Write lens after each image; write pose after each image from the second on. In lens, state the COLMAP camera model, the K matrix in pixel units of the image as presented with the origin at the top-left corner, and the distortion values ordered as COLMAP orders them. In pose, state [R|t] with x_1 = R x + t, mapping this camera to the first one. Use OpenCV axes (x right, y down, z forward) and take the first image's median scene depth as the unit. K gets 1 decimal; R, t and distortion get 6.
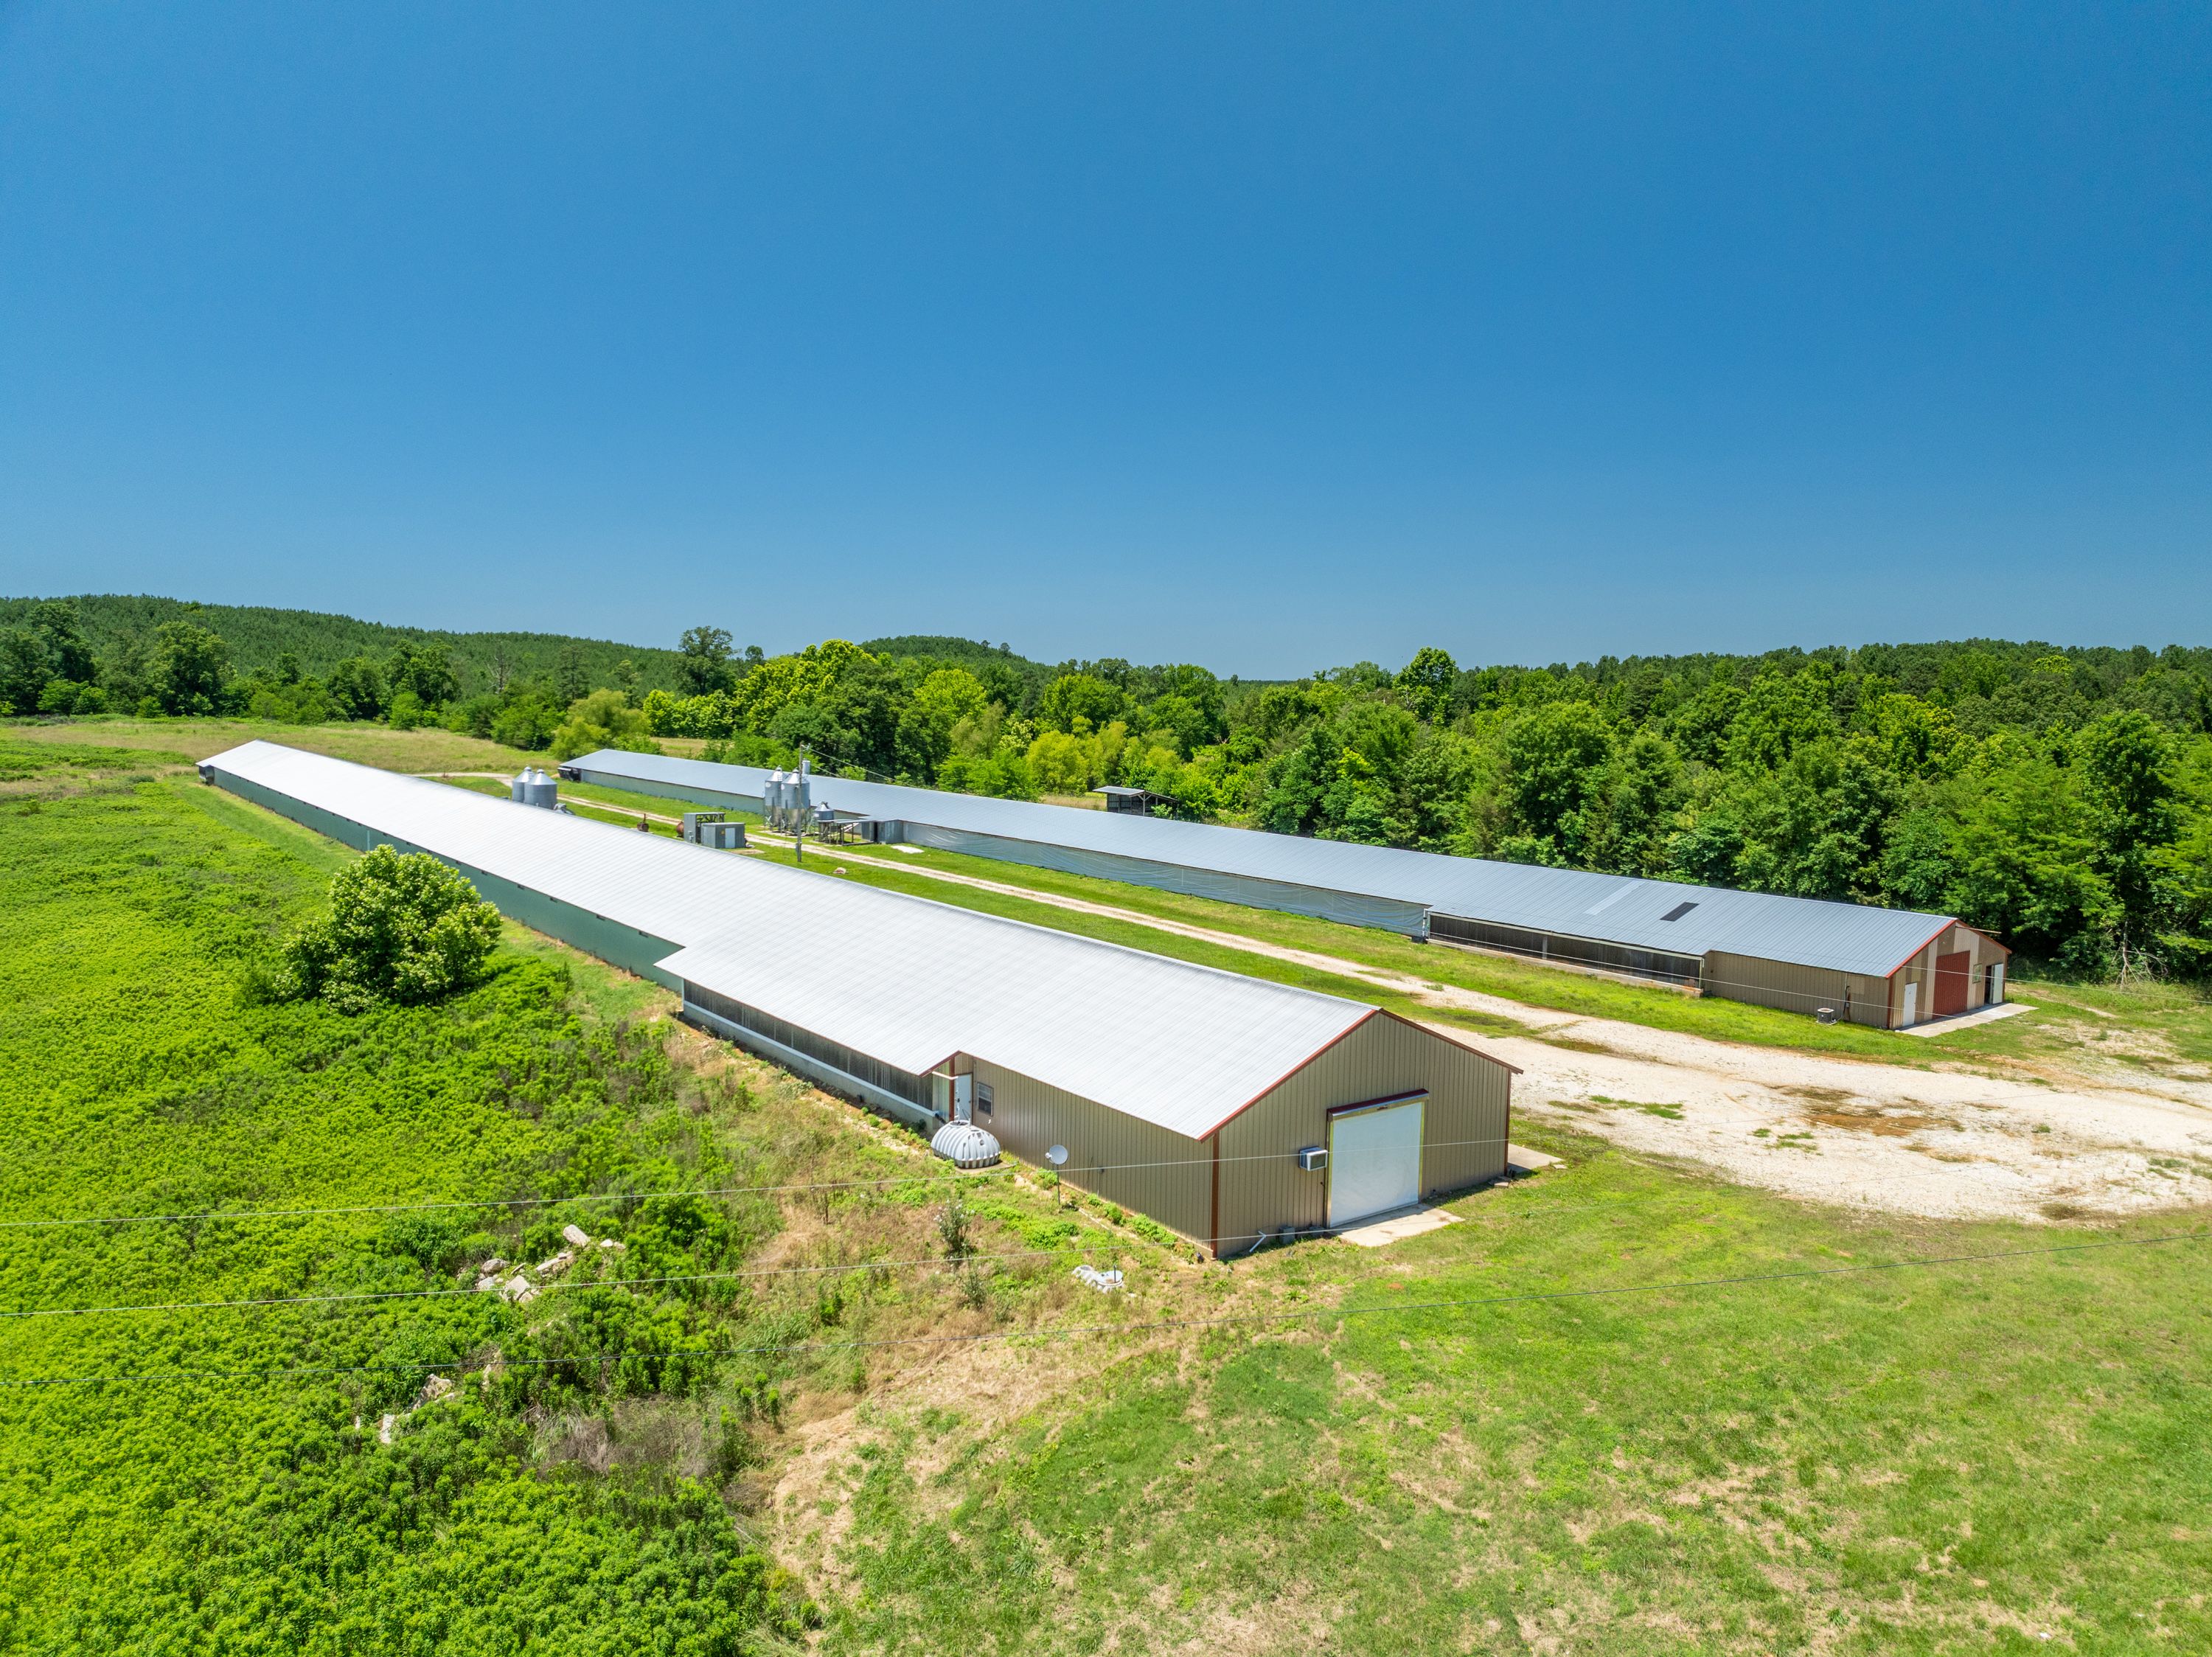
lens RADIAL K [[1565.7, 0, 1106.0], [0, 1565.7, 828.5], [0, 0, 1]] dist [-0.040904, -0.007339]
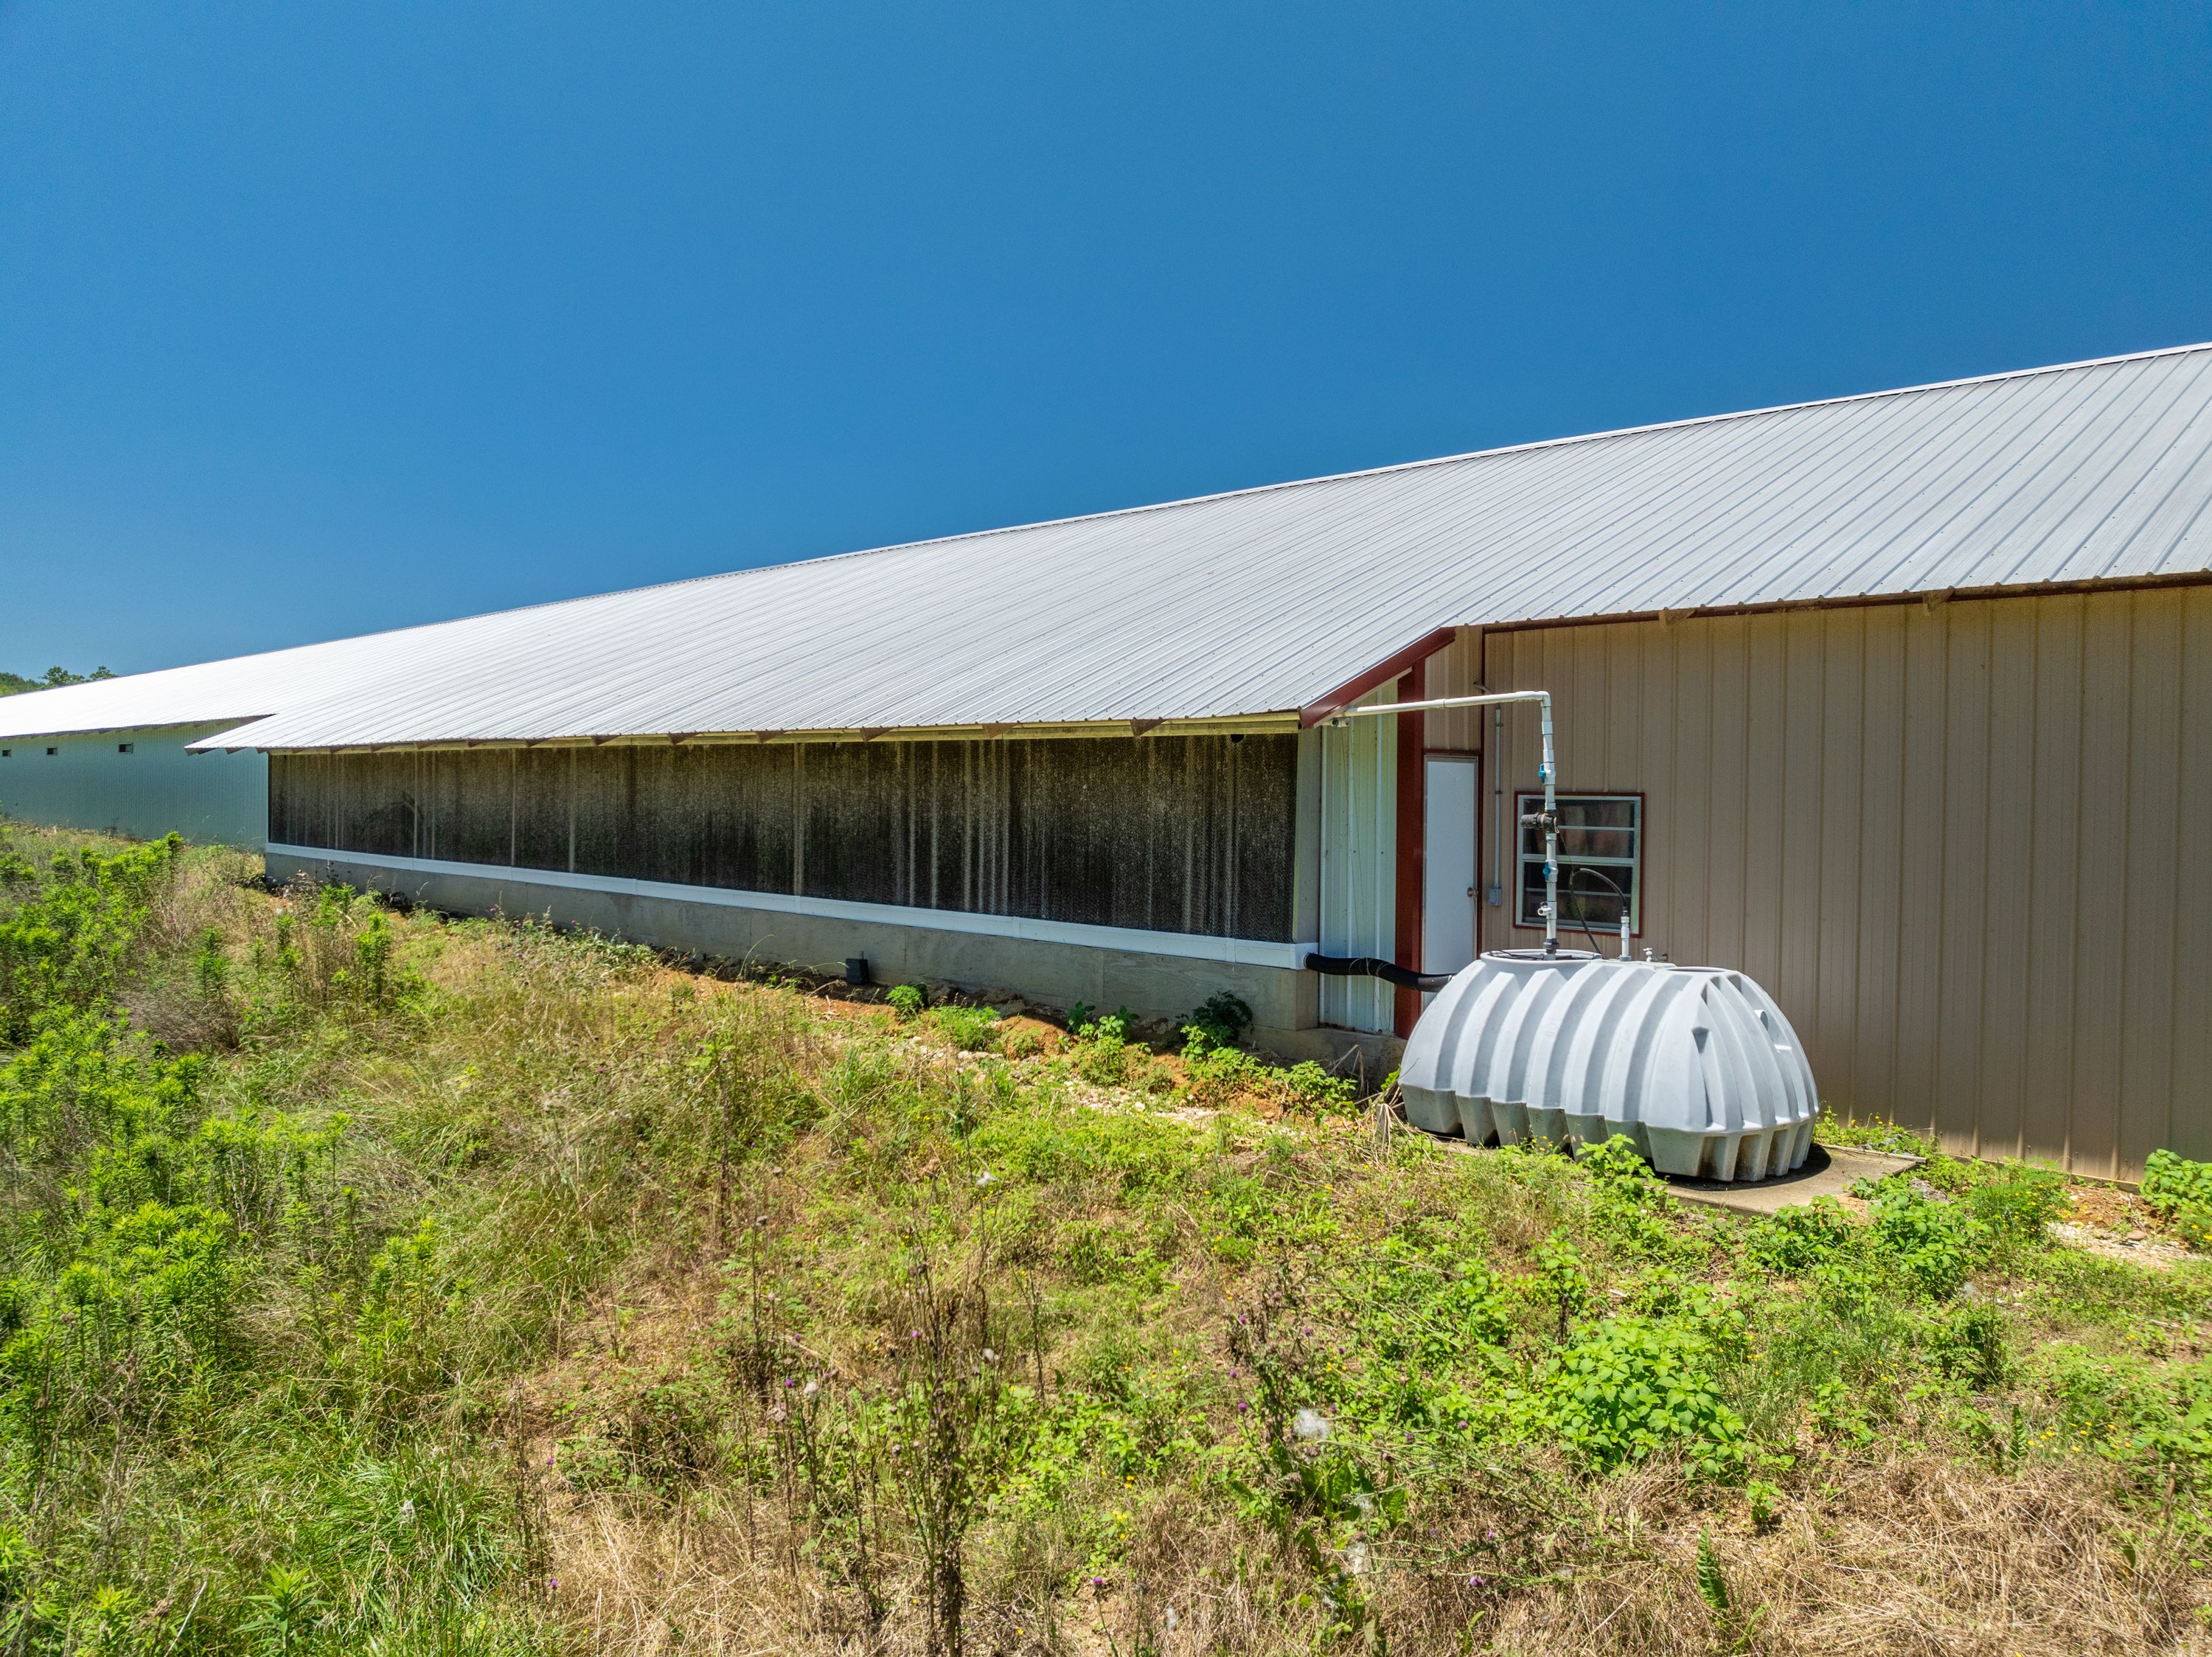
lens RADIAL K [[1555.7, 0, 1106.0], [0, 1555.7, 828.5], [0, 0, 1]] dist [-0.033554, -0.002573]
pose [[0.988492, -0.003124, 0.151242, -0.126889], [0.013727, 0.997514, -0.069113, 0.136087], [-0.150650, 0.070394, 0.986078, 0.605376]]
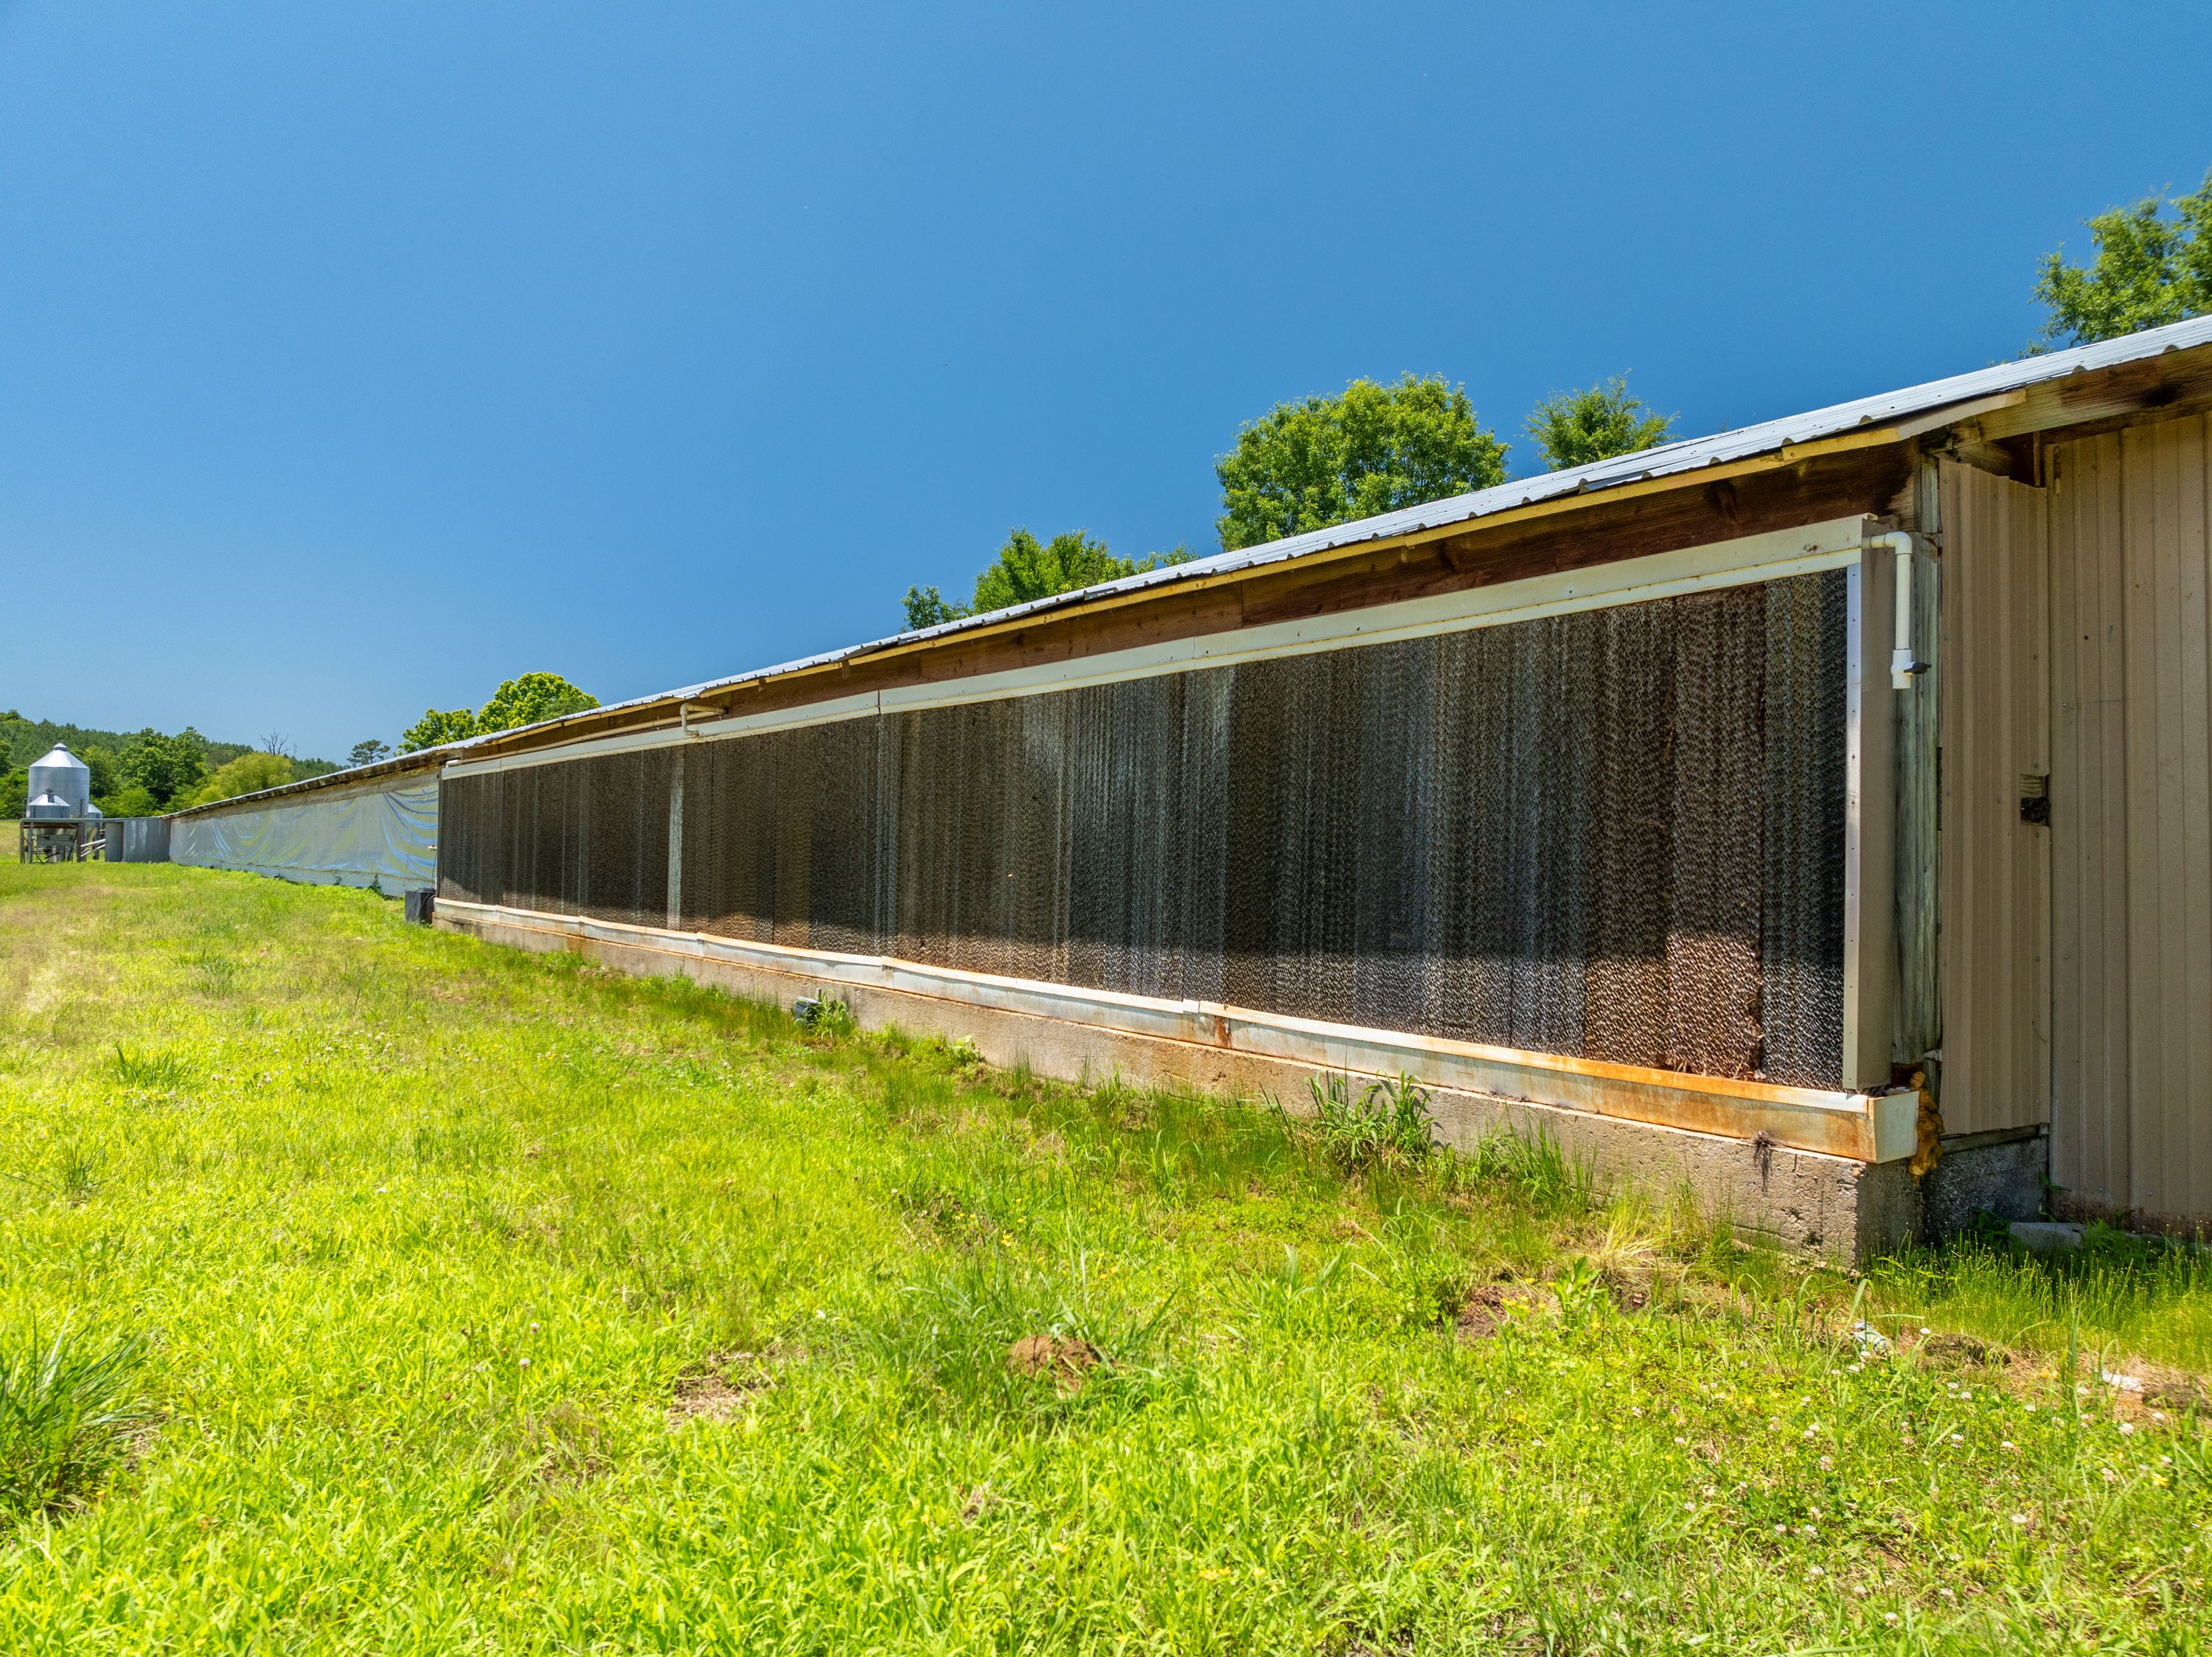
lens RADIAL K [[1563.6, 0, 1106.0], [0, 1563.6, 828.5], [0, 0, 1]] dist [-0.054352, 0.021249]
pose [[0.999290, -0.000449, -0.037669, 0.415301], [-0.003909, 0.993296, -0.115535, 0.116421], [0.037469, 0.115601, 0.992589, 1.096997]]
